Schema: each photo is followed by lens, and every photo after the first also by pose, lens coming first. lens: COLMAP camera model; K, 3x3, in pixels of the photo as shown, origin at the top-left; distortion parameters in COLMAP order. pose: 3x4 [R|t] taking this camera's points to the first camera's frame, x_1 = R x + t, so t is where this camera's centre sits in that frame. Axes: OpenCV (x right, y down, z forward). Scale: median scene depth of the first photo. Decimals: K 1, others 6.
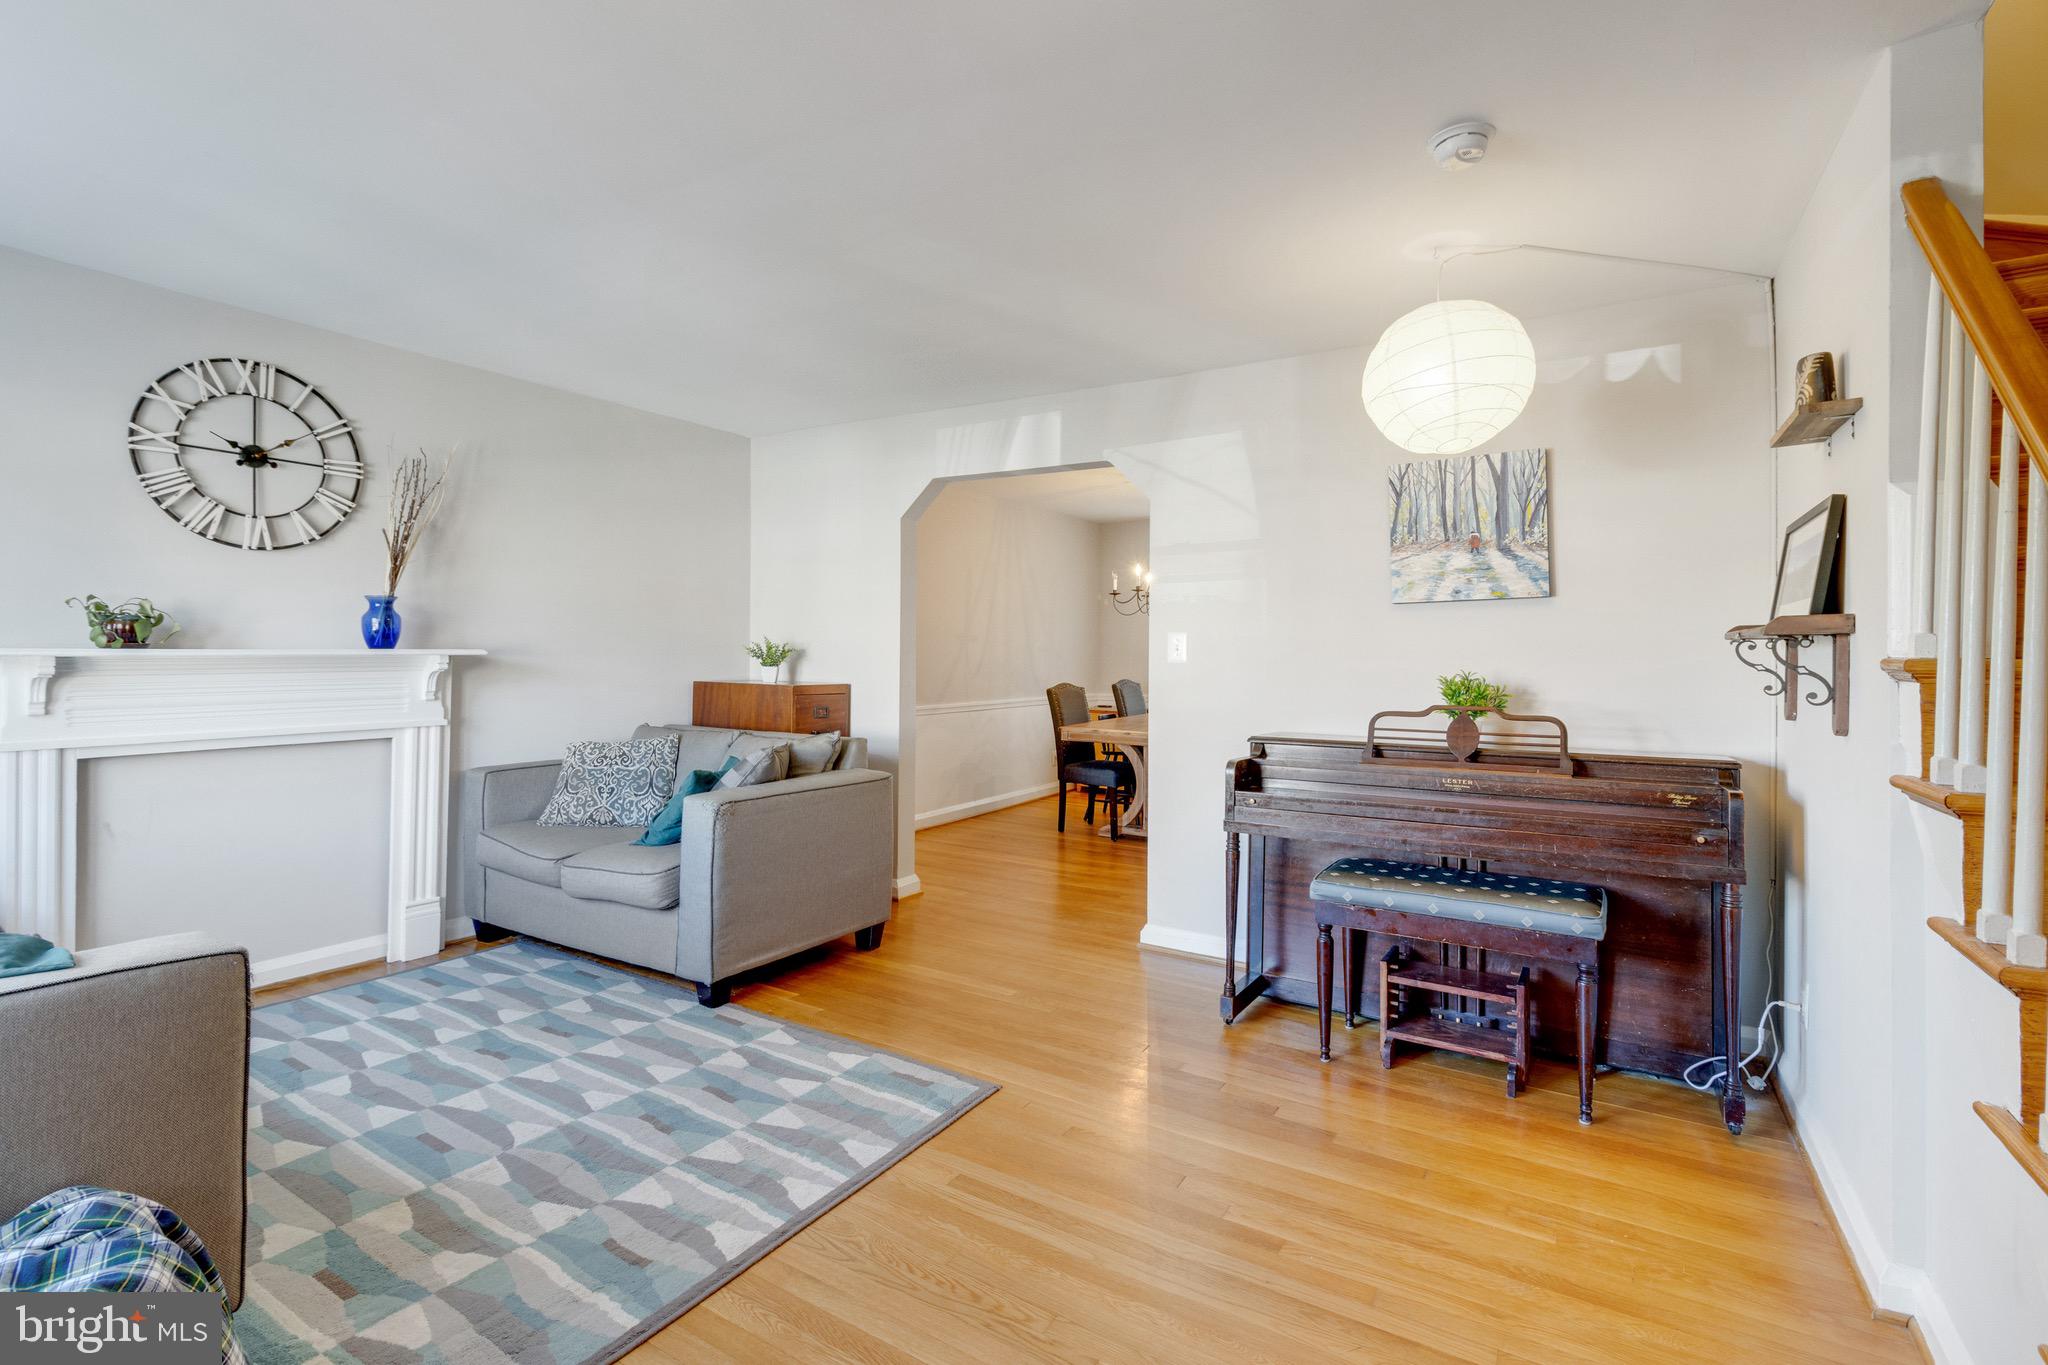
lens RADIAL K [[941.8, 0, 1022.3], [0, 941.8, 646.8], [0, 0, 1]] dist [0.004705, -0.001151]
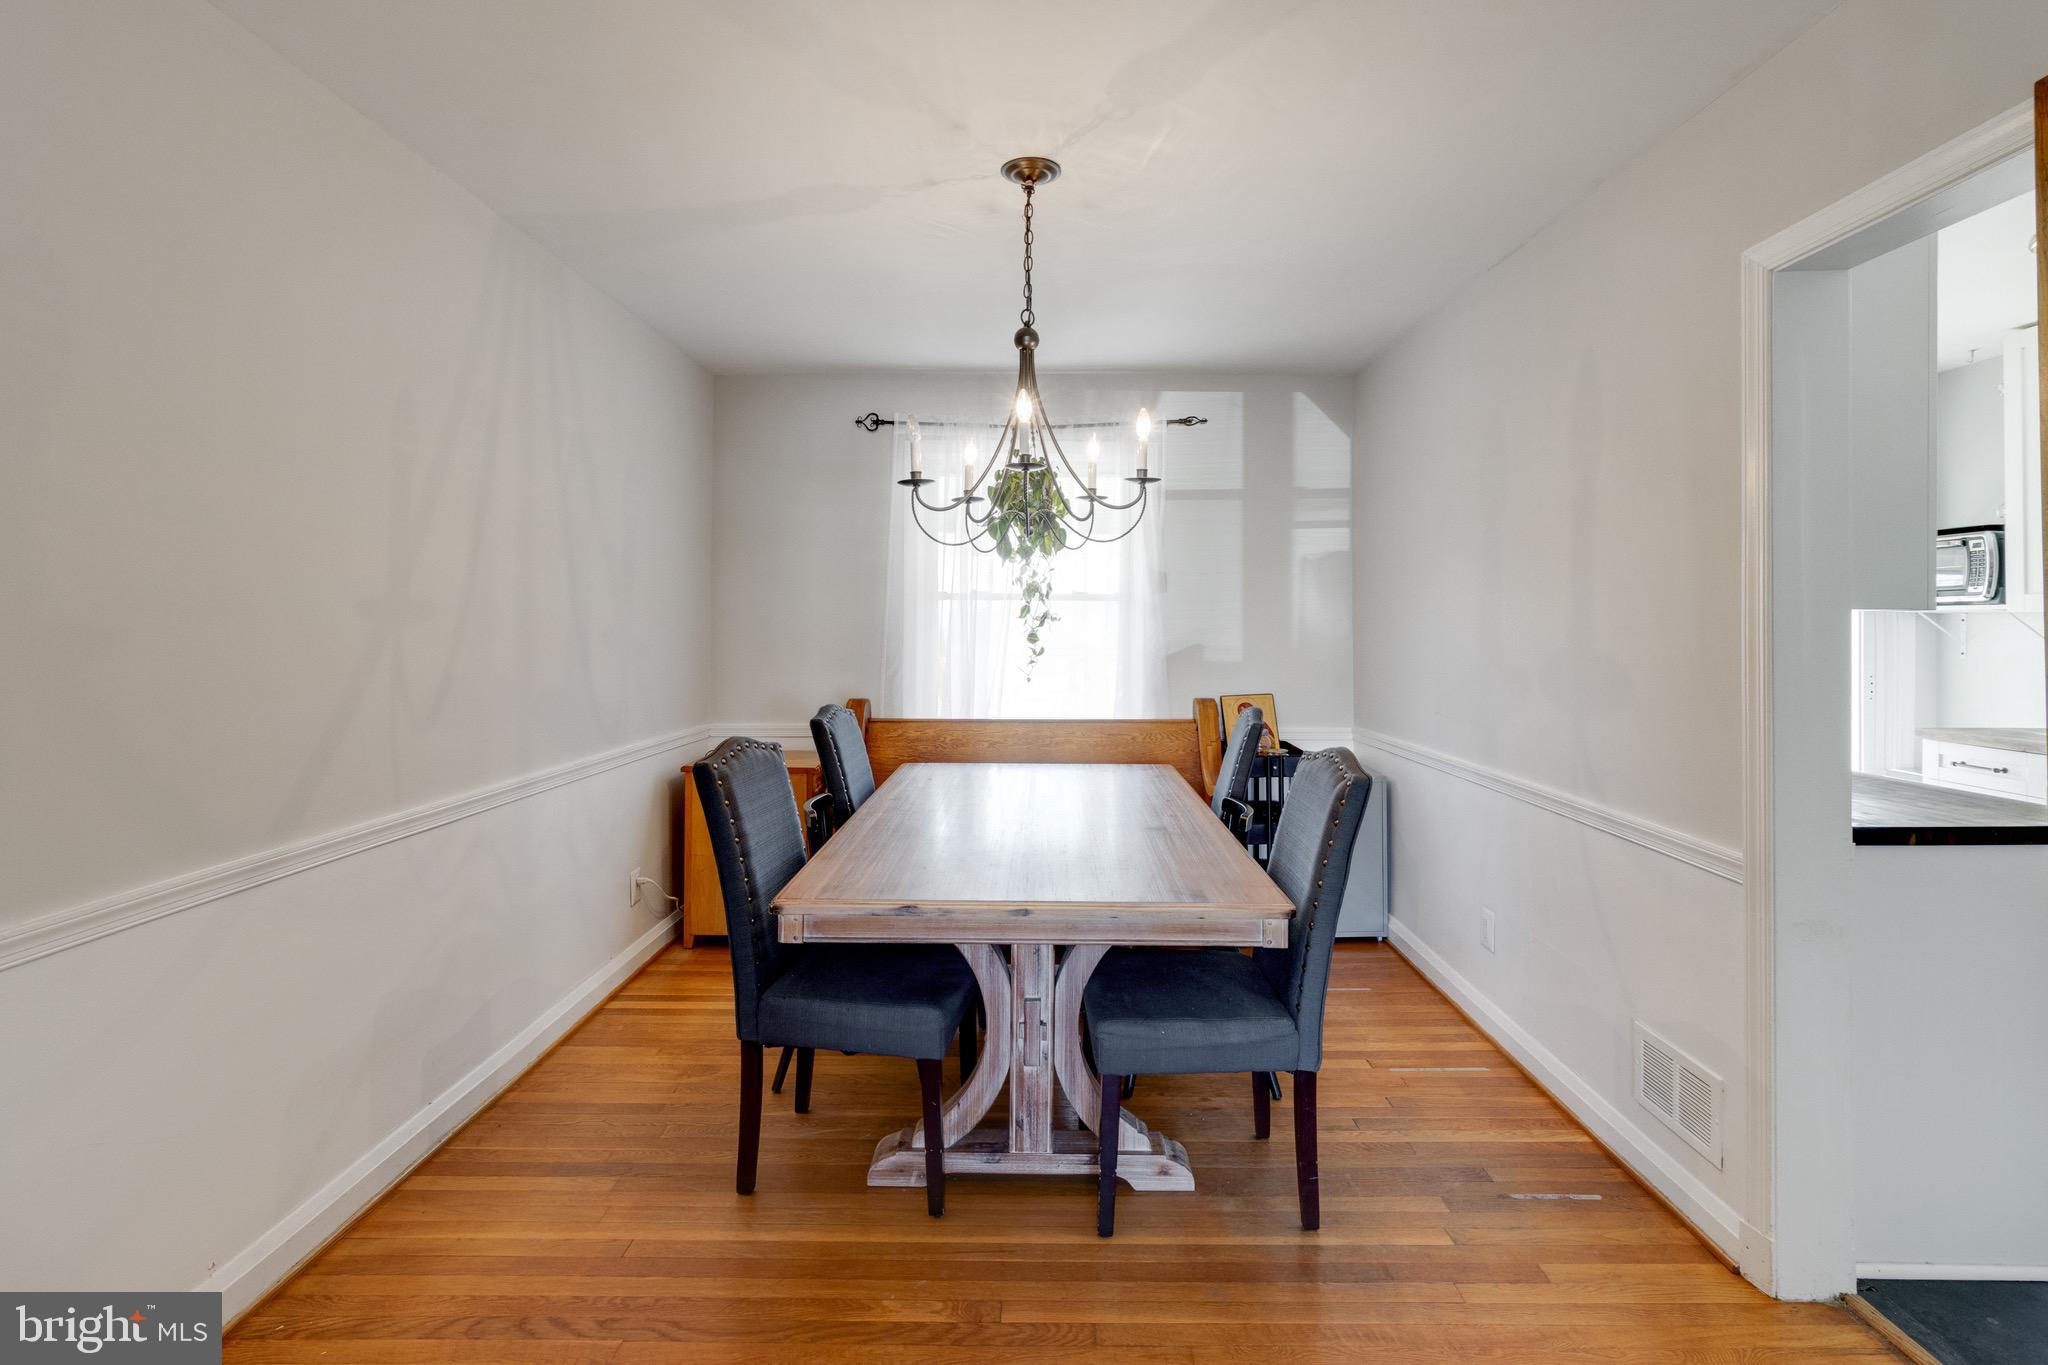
lens RADIAL K [[941.8, 0, 1032.5], [0, 941.8, 623.0], [0, 0, 1]] dist [0.004705, -0.001151]
pose [[0.851509, -0.003716, 0.524326, -0.094320], [0.001358, 0.999987, 0.004882, -0.011123], [-0.524338, -0.003446, 0.851503, 1.327001]]
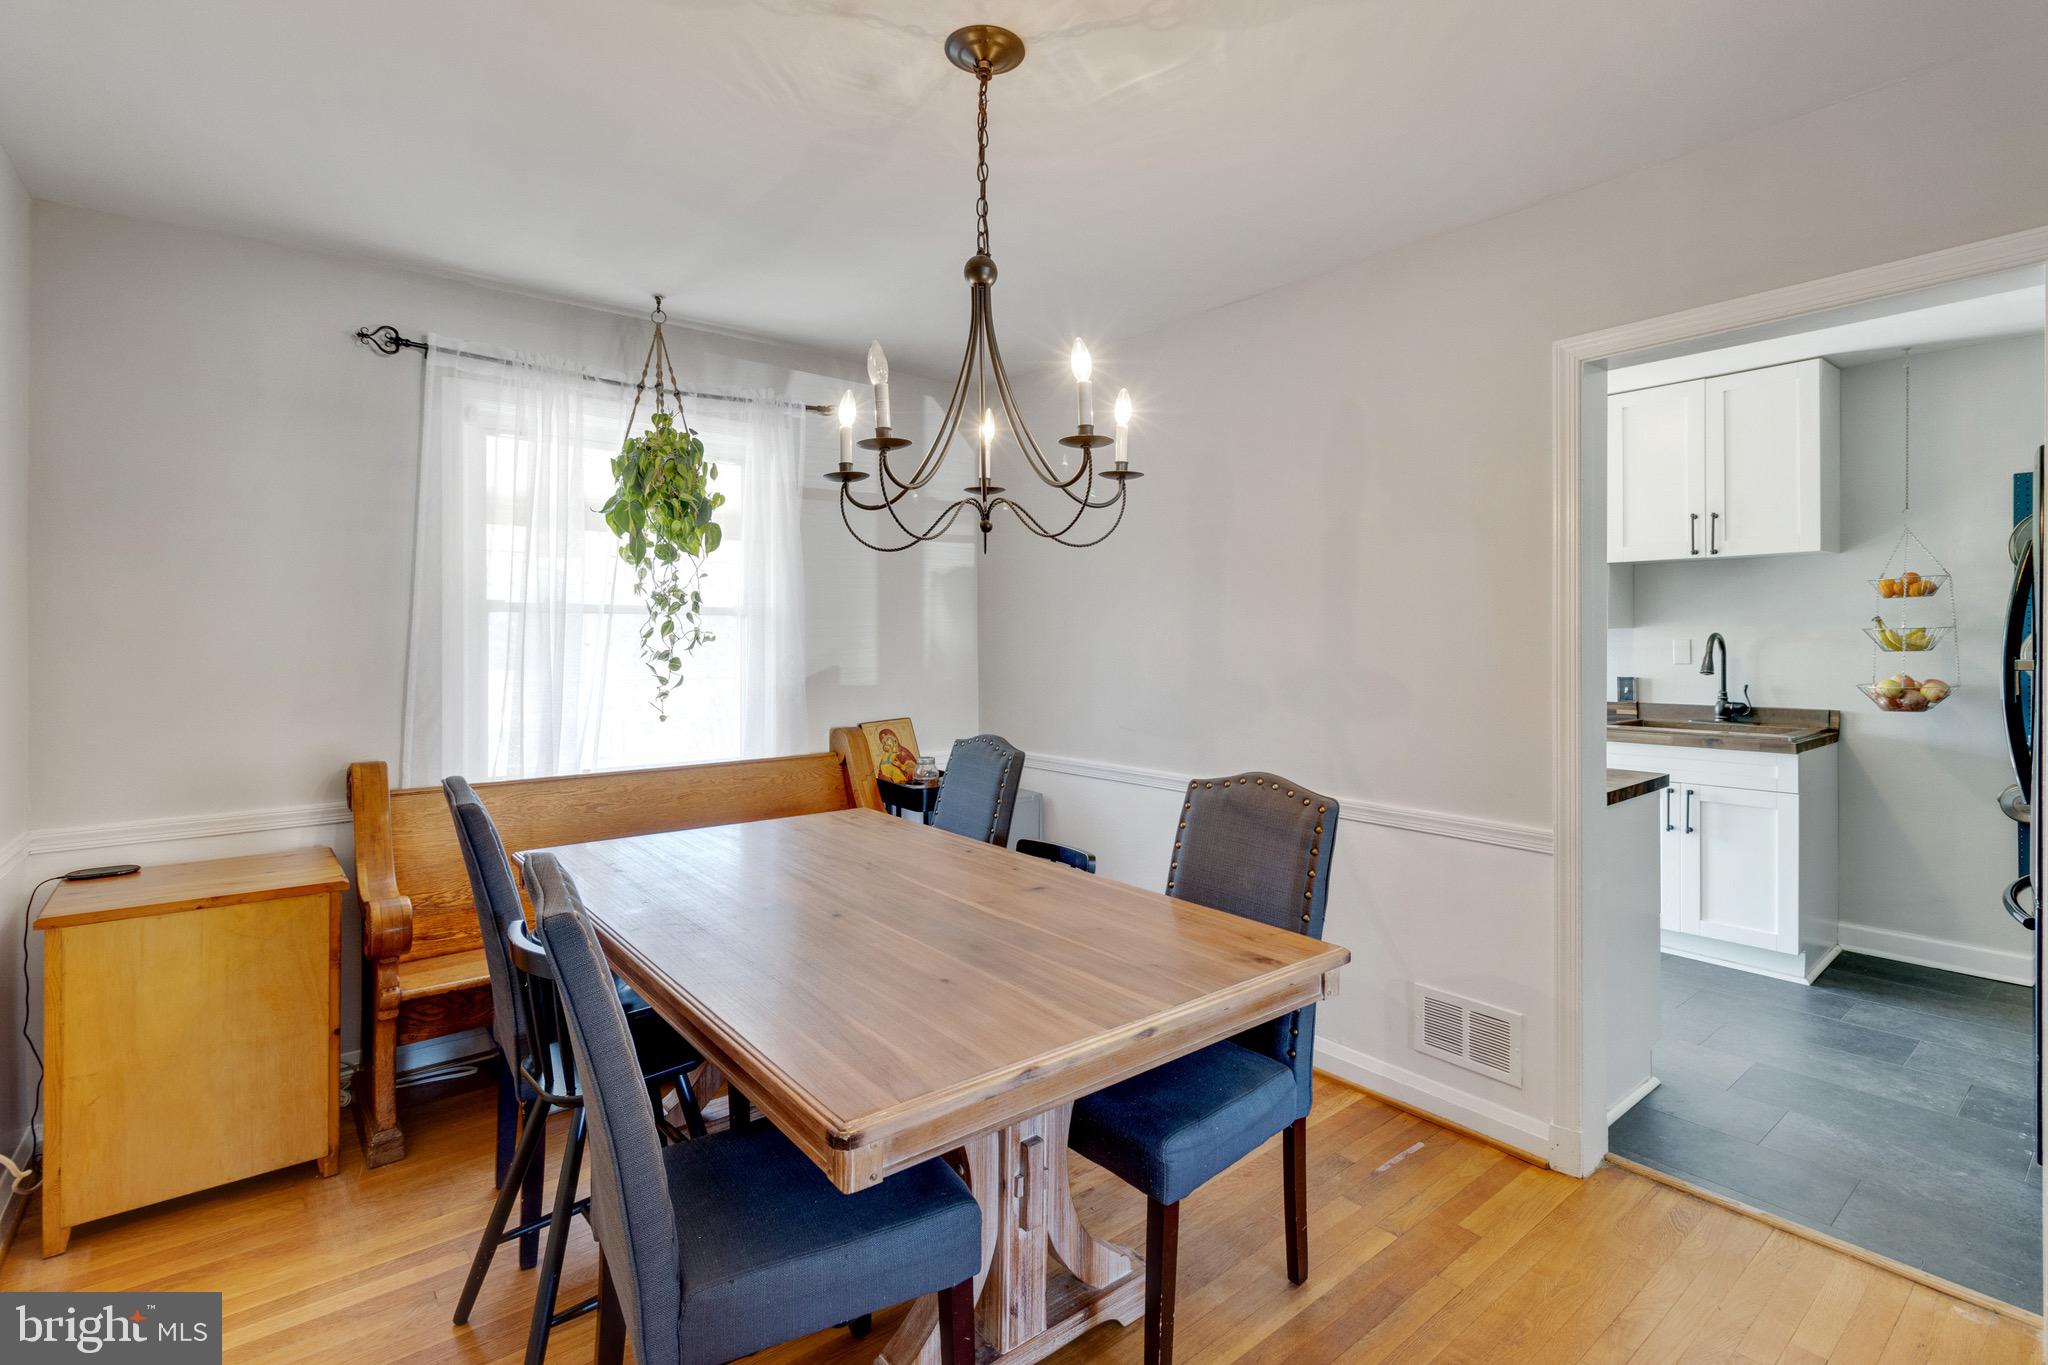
lens RADIAL K [[941.8, 0, 1025.7], [0, 941.8, 642.4], [0, 0, 1]] dist [0.004705, -0.001151]
pose [[0.327267, -0.009938, 0.944880, -0.251554], [0.001325, 0.999949, 0.010058, -0.016327], [-0.944931, -0.002040, 0.327263, 1.812135]]
